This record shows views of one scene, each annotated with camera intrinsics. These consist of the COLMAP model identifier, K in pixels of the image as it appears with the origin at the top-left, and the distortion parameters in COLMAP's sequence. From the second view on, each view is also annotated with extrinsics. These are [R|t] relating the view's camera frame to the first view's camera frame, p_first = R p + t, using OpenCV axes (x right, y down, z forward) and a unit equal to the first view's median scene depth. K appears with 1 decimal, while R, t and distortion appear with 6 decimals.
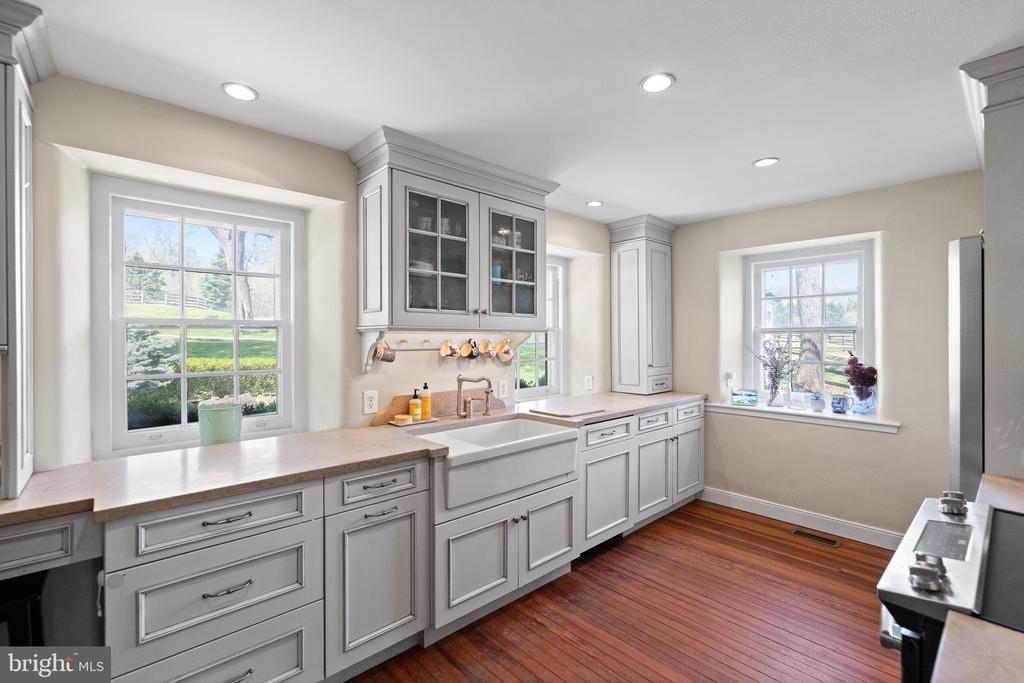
lens RADIAL K [[450.6, 0, 514.6], [0, 450.6, 339.9], [0, 0, 1]] dist [-0.001377, -0.000047]
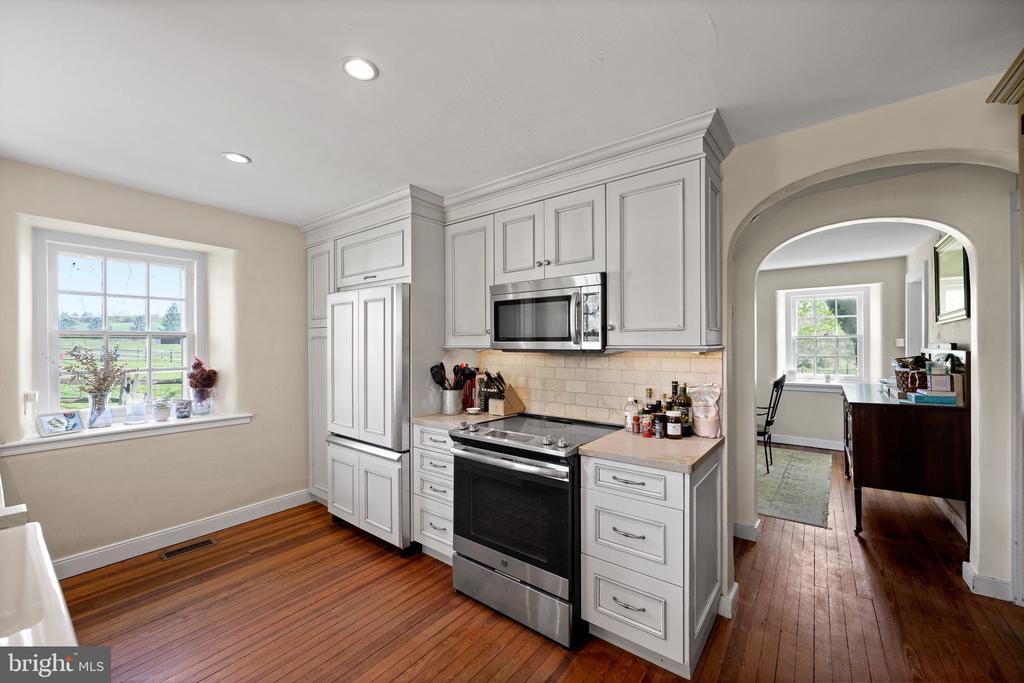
lens RADIAL K [[410.3, 0, 512.3], [0, 410.3, 344.6], [0, 0, 1]] dist [0.002484, 0.000090]
pose [[-0.184520, 0.004592, 0.982818, -0.326187], [0.007969, 0.999963, -0.003176, 0.008264], [-0.982796, 0.007246, -0.184550, 0.465189]]
